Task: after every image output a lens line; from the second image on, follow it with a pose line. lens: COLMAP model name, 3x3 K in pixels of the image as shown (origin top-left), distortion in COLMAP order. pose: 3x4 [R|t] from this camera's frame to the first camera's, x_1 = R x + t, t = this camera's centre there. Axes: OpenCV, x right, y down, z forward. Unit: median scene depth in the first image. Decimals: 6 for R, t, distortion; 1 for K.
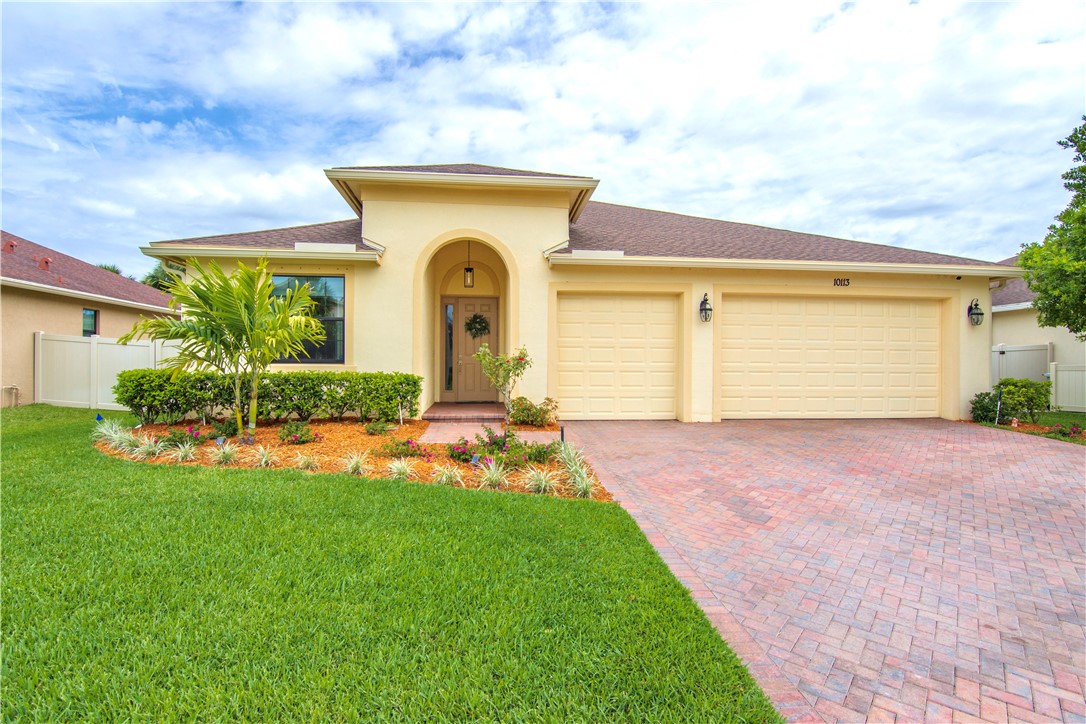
lens RADIAL K [[526.2, 0, 535.3], [0, 526.2, 367.0], [0, 0, 1]] dist [-0.001761, 0.000014]
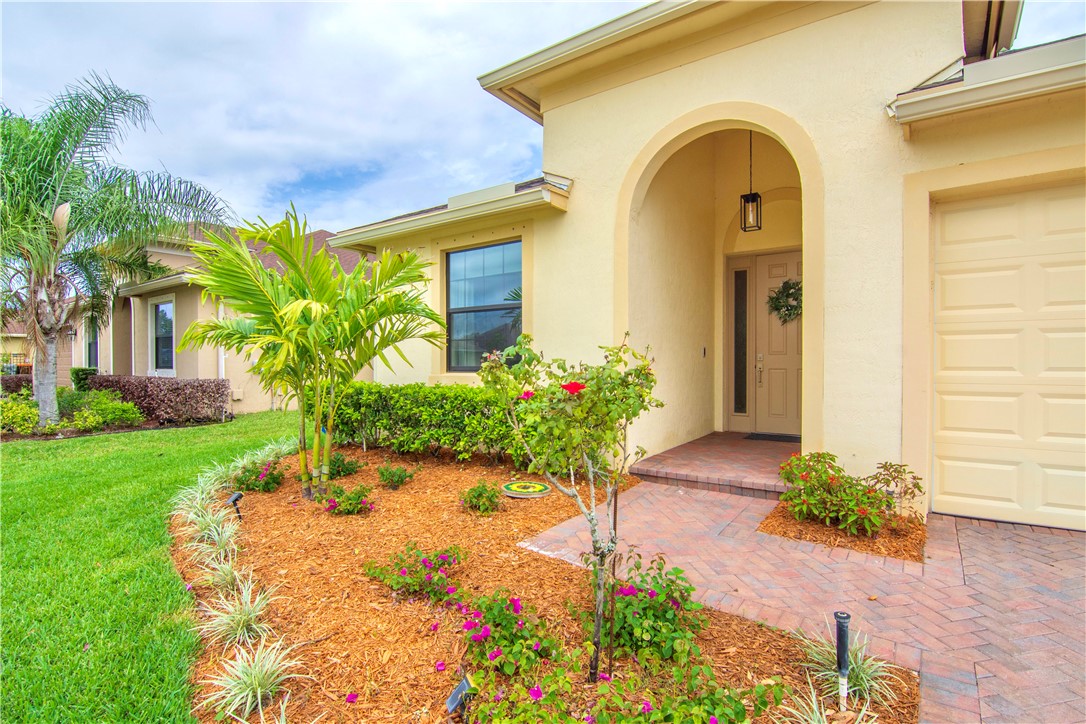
lens RADIAL K [[540.3, 0, 529.4], [0, 540.3, 371.8], [0, 0, 1]] dist [-0.014994, 0.000007]
pose [[0.741991, 0.005093, -0.670391, 0.088712], [0.007893, 0.999835, 0.016332, -0.018524], [0.670364, -0.017410, 0.741828, 0.488763]]
